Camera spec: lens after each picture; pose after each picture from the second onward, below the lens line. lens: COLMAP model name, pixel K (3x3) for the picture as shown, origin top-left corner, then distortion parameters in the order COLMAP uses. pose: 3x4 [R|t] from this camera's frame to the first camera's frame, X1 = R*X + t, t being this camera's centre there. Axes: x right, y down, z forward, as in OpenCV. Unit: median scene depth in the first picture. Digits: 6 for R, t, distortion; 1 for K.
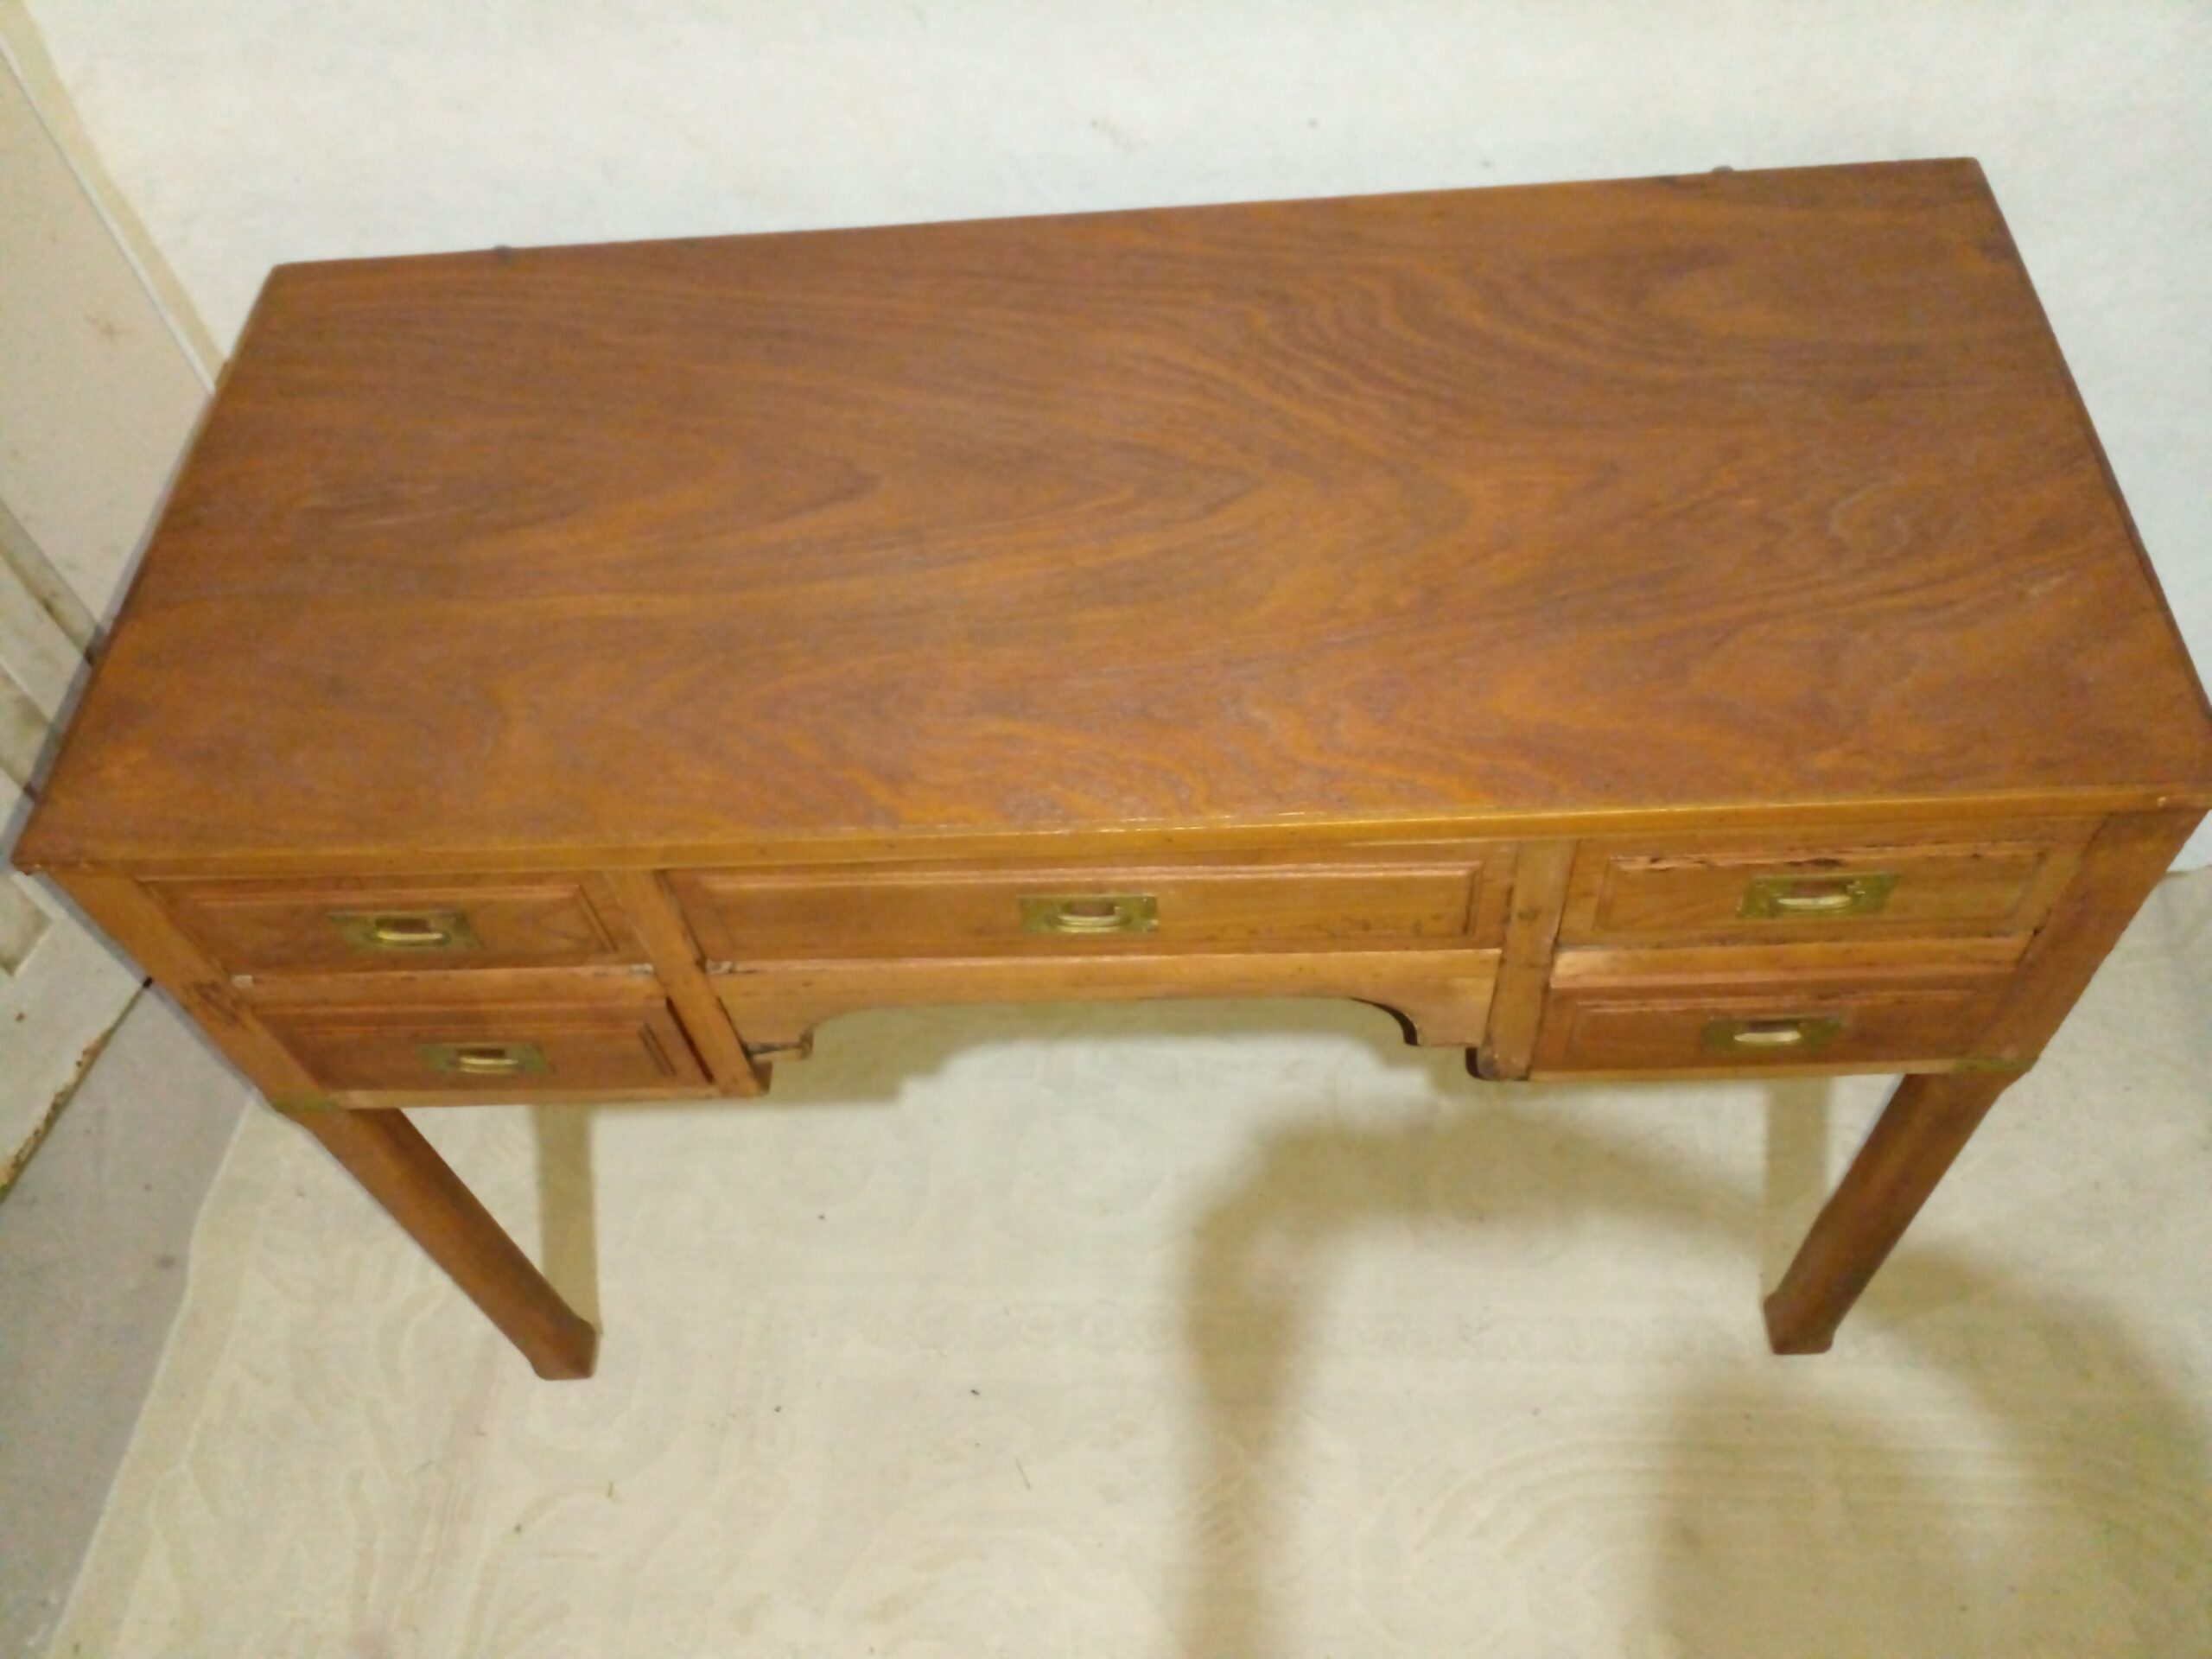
lens RADIAL K [[1763.9, 0, 1108.1], [0, 1763.9, 887.9], [0, 0, 1]] dist [0.063559, -0.091454]
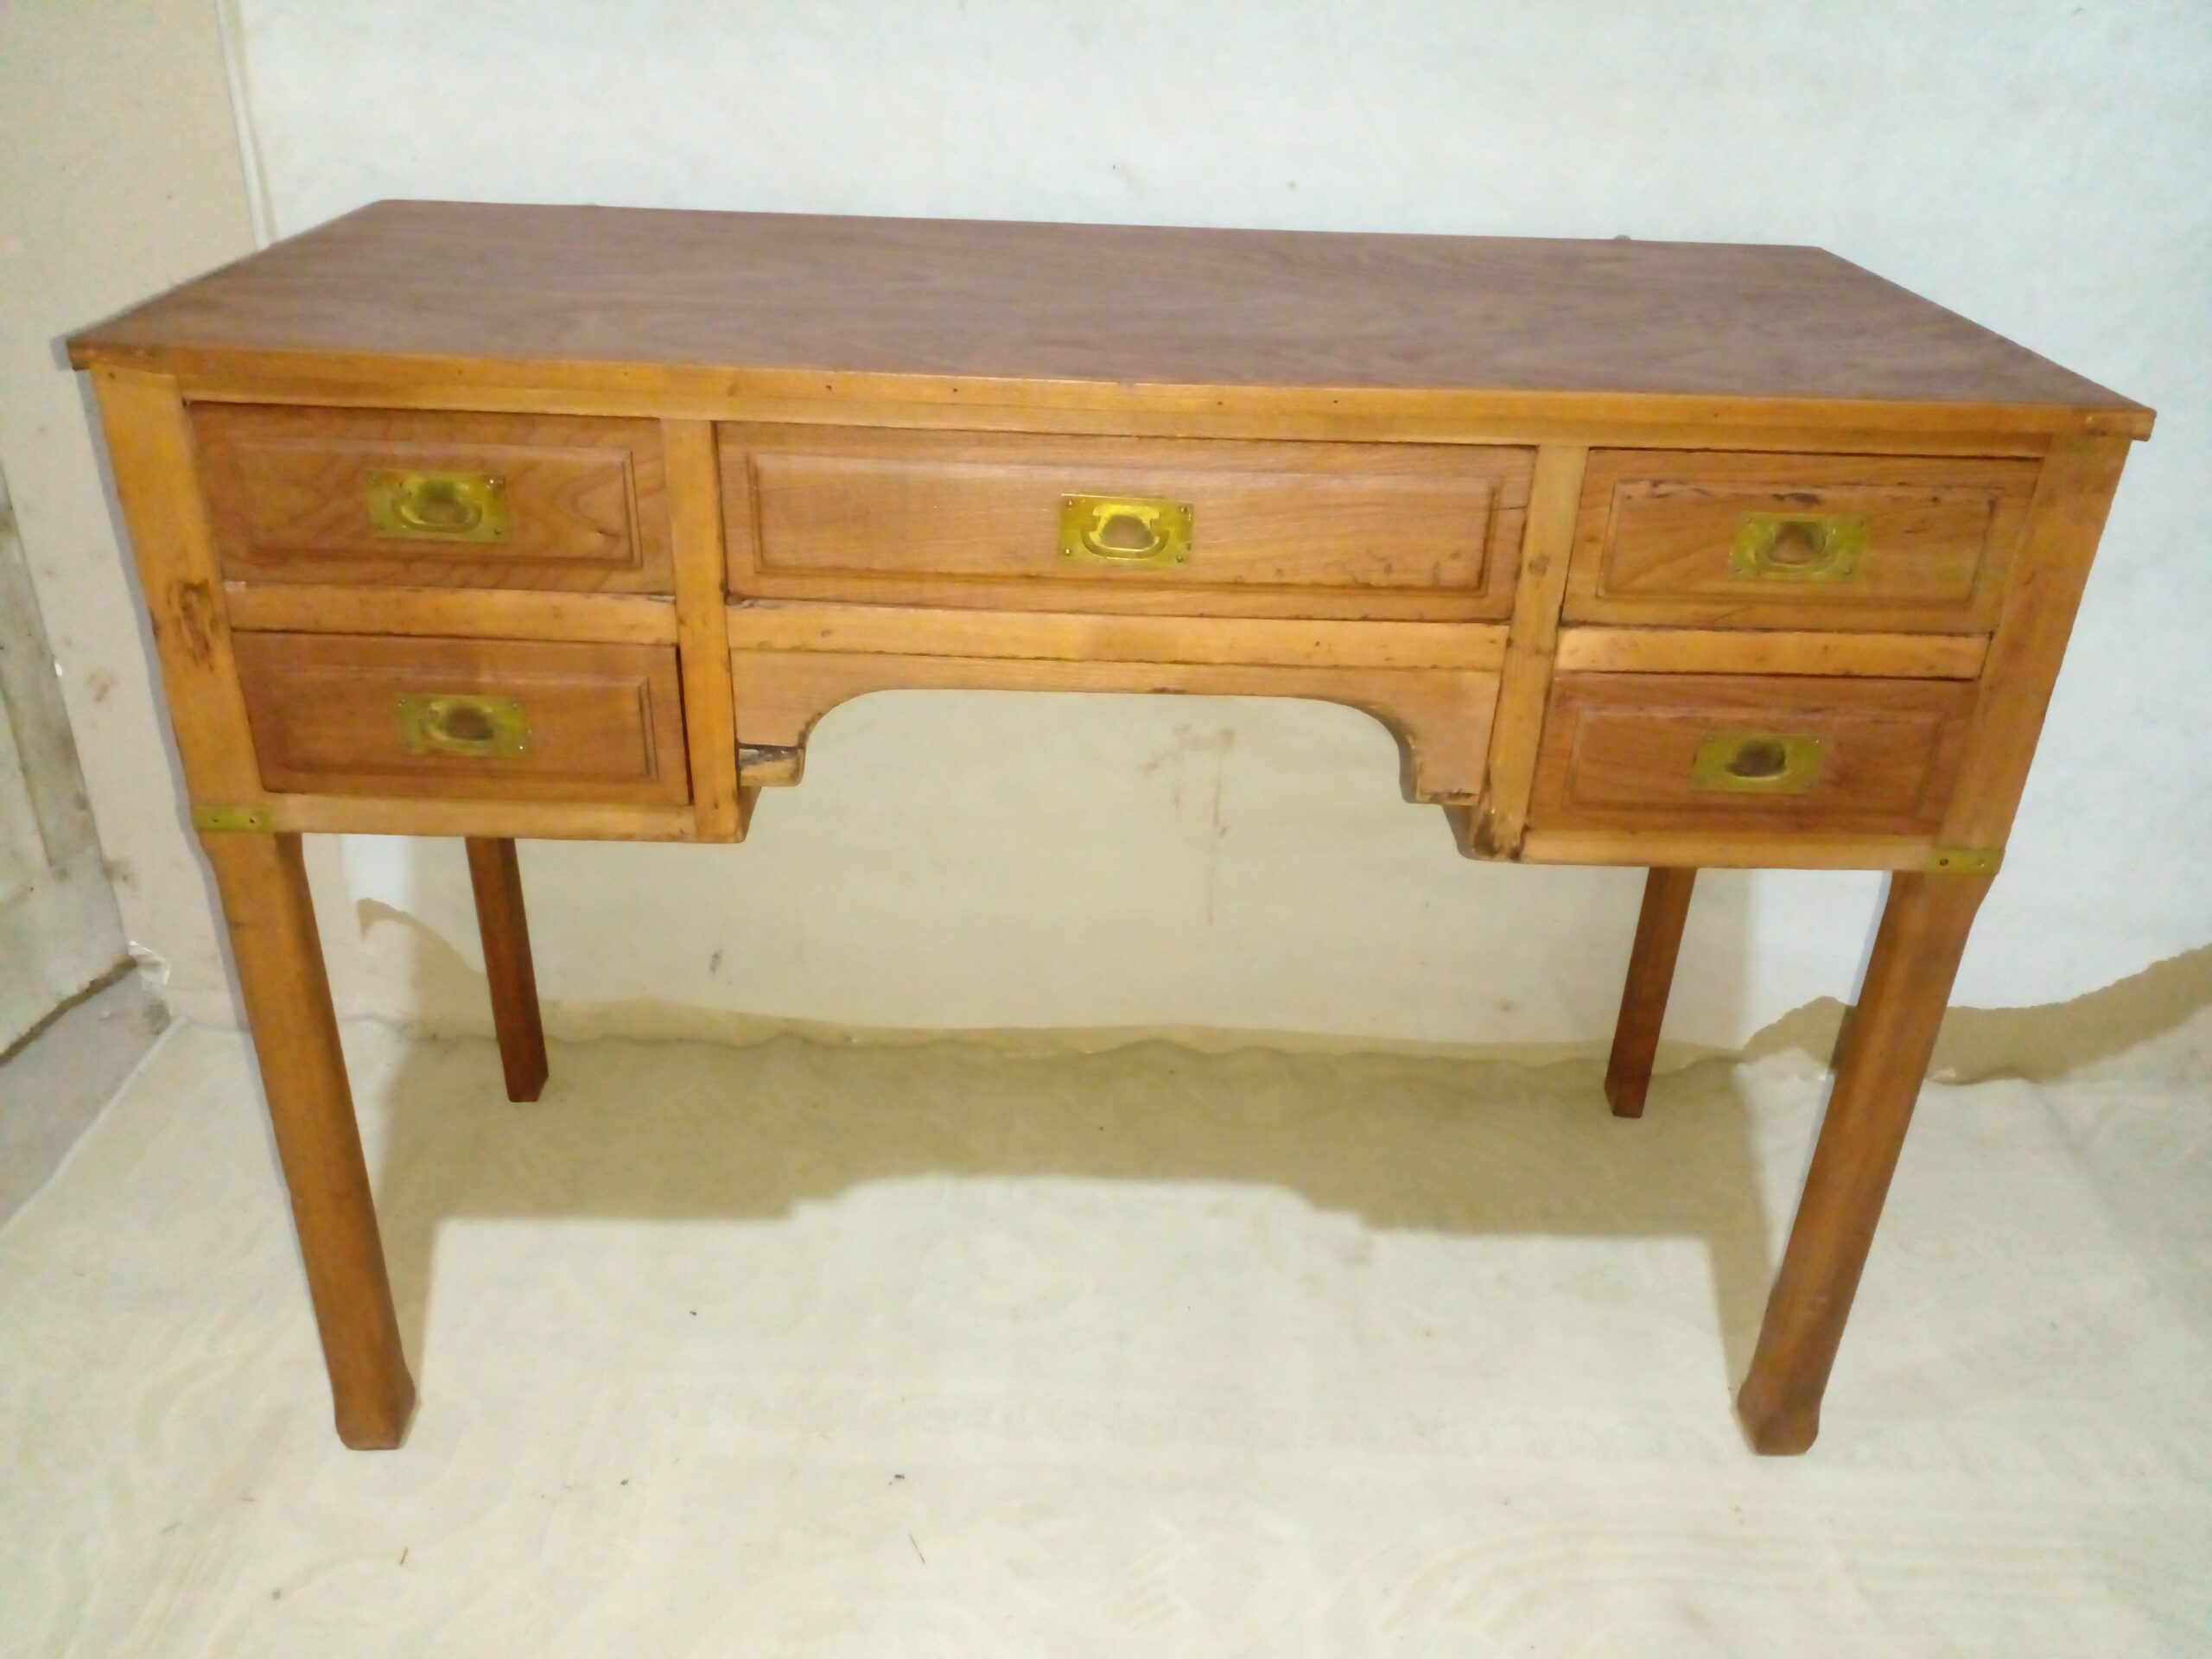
lens RADIAL K [[1763.9, 0, 1108.1], [0, 1763.9, 887.9], [0, 0, 1]] dist [0.063559, -0.091454]
pose [[0.992096, 0.085075, 0.092236, -0.088866], [-0.035764, 0.896290, -0.442024, 0.591908], [-0.120276, 0.435231, 0.892249, 0.147030]]
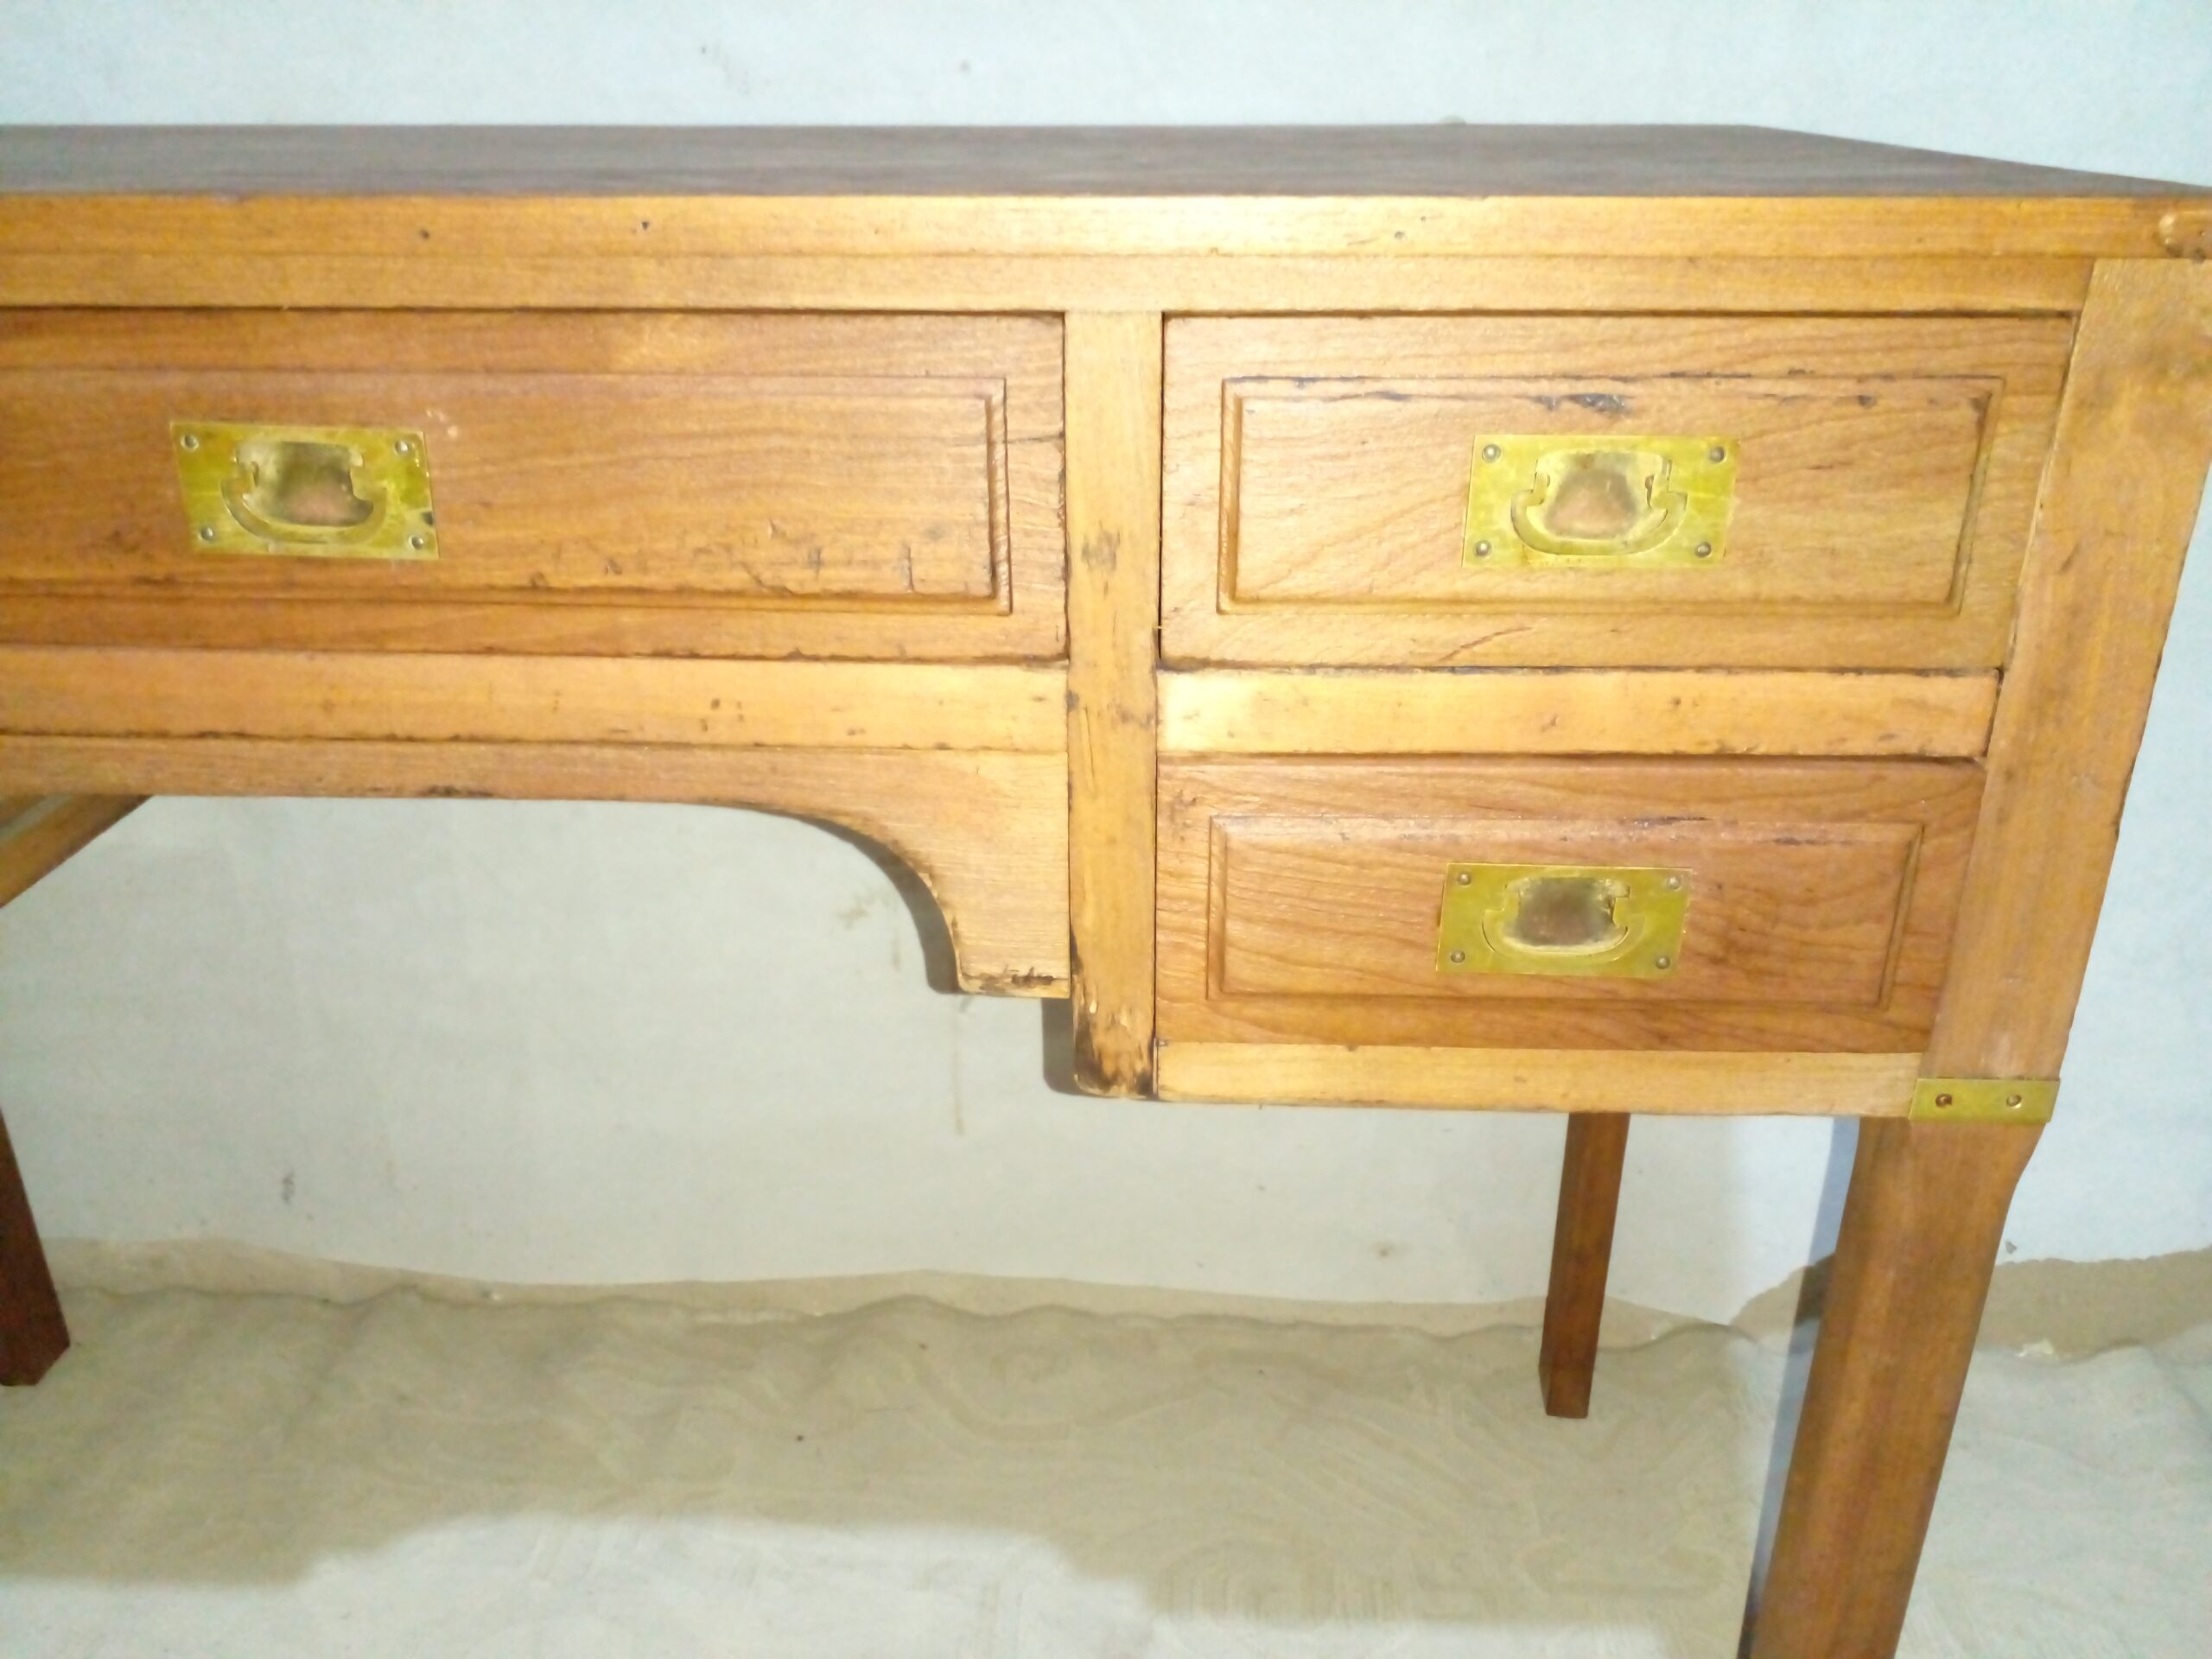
lens RADIAL K [[1763.9, 0, 1108.1], [0, 1763.9, 887.9], [0, 0, 1]] dist [0.063559, -0.091454]
pose [[0.996044, 0.084931, 0.026136, 0.207858], [-0.059810, 0.858281, -0.509683, 0.345137], [-0.065720, 0.506103, 0.859965, 0.510677]]
